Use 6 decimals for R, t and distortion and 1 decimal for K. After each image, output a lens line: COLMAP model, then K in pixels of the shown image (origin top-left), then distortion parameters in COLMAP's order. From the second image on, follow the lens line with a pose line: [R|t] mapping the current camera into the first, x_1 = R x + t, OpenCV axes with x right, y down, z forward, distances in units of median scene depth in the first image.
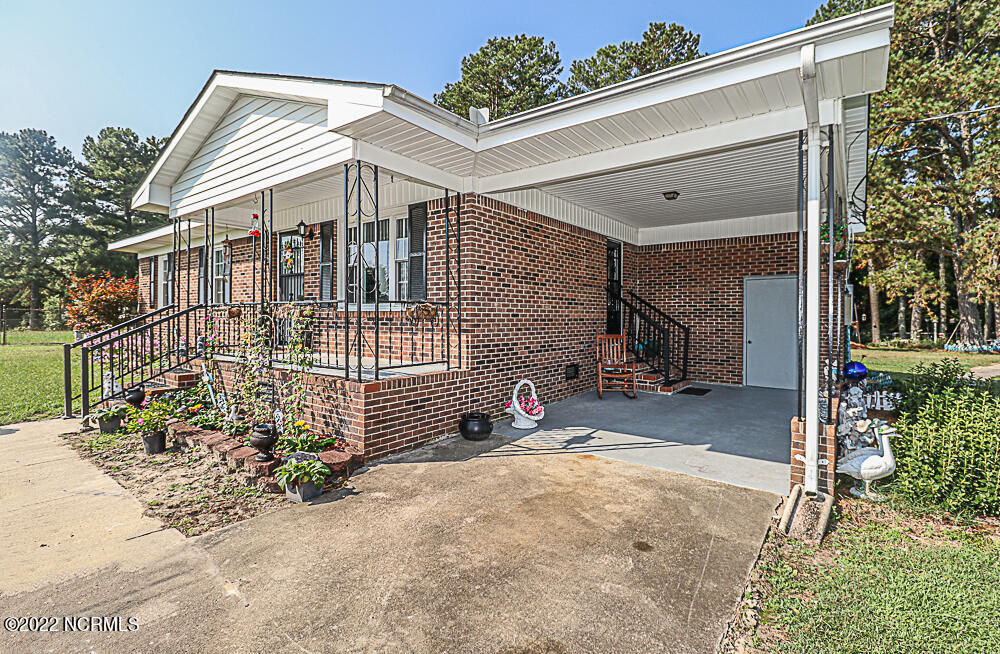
lens RADIAL K [[471.8, 0, 499.8], [0, 471.8, 323.8], [0, 0, 1]] dist [-0.005993, -0.008504]
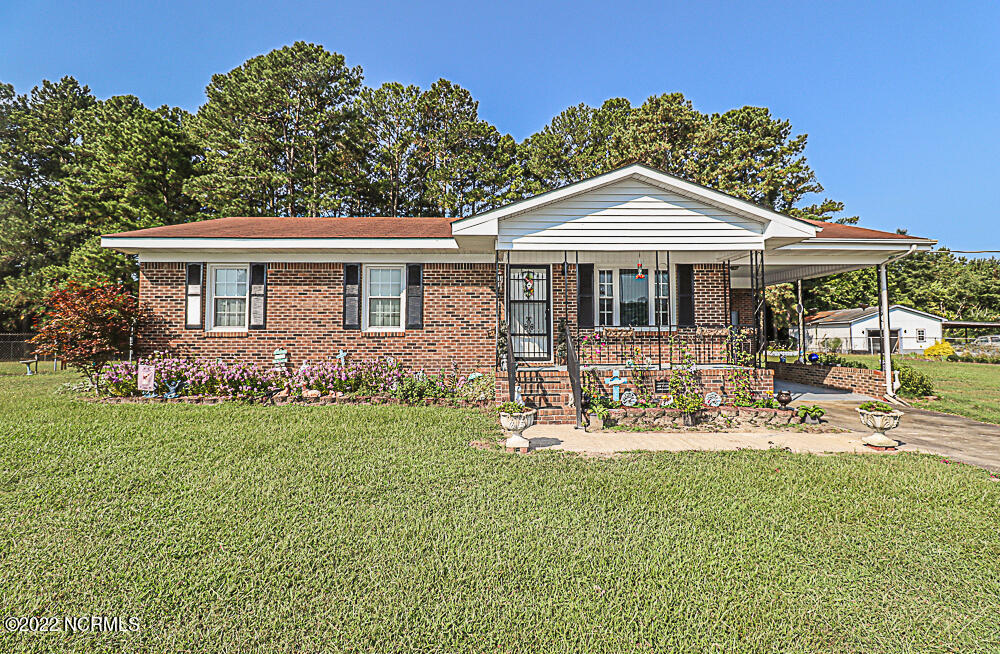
lens RADIAL K [[471.8, 0, 506.4], [0, 471.8, 312.0], [0, 0, 1]] dist [-0.005993, -0.008504]
pose [[0.776652, 0.014614, 0.629761, -1.326966], [0.020199, 0.998639, -0.048084, -0.021575], [-0.629606, 0.050065, 0.775300, 0.109574]]
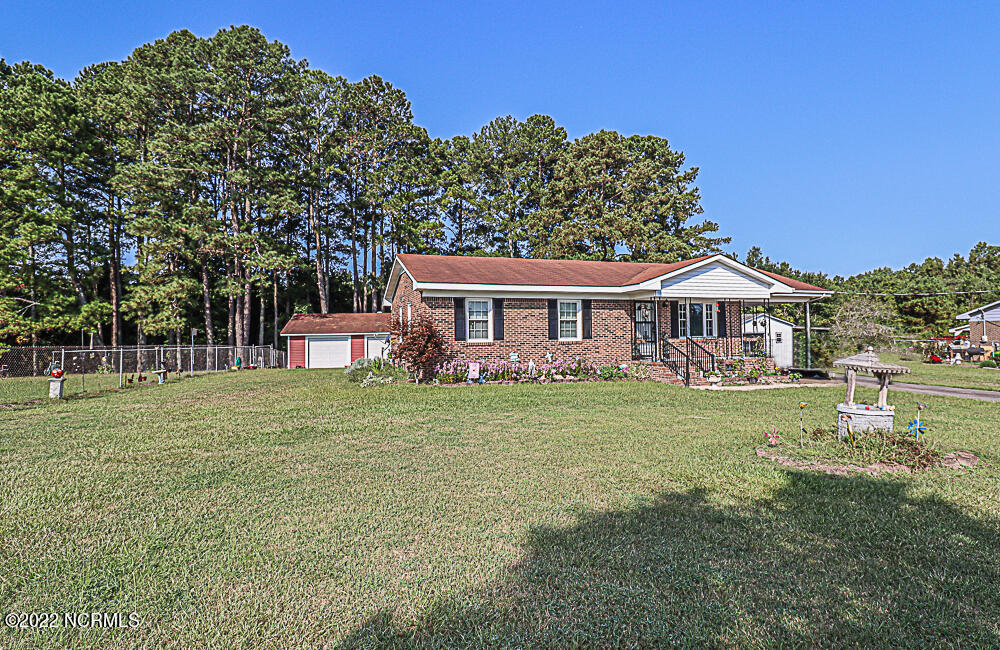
lens RADIAL K [[552.0, 0, 513.7], [0, 552.0, 312.6], [0, 0, 1]] dist [-0.001390, -0.006367]
pose [[0.538557, 0.016873, 0.842420, -2.957702], [0.029885, 0.998788, -0.039110, -0.072417], [-0.842059, 0.046238, 0.537400, 0.198324]]
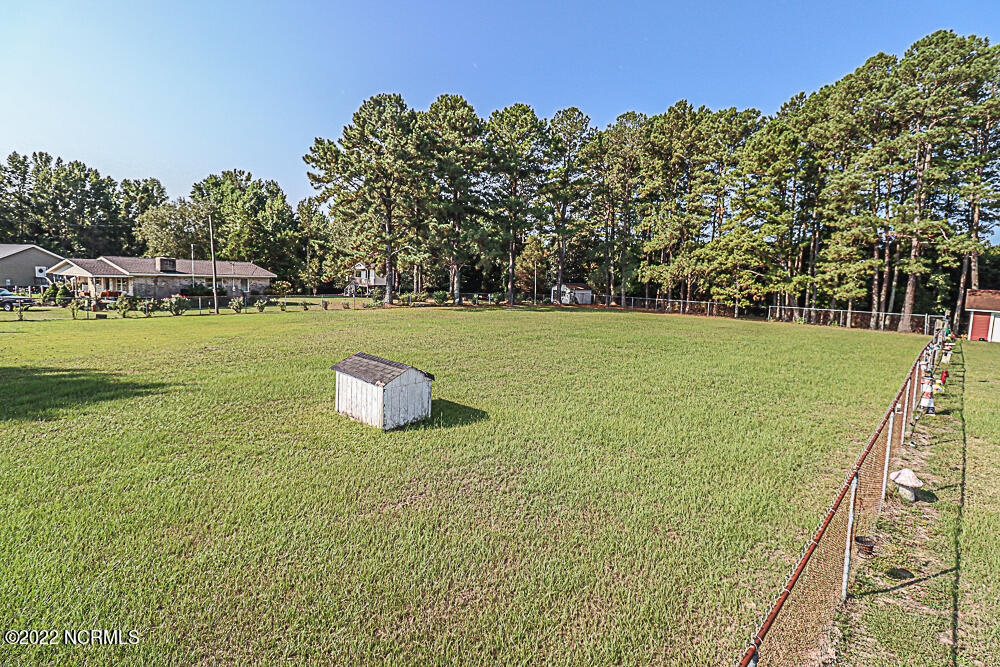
lens RADIAL K [[462.9, 0, 509.4], [0, 462.9, 323.7], [0, 0, 1]] dist [-0.003712, -0.010839]
pose [[0.999150, 0.024935, 0.032833, -4.750103], [-0.027982, 0.994998, 0.095893, -0.297917], [-0.030277, -0.096731, 0.994850, 0.037981]]
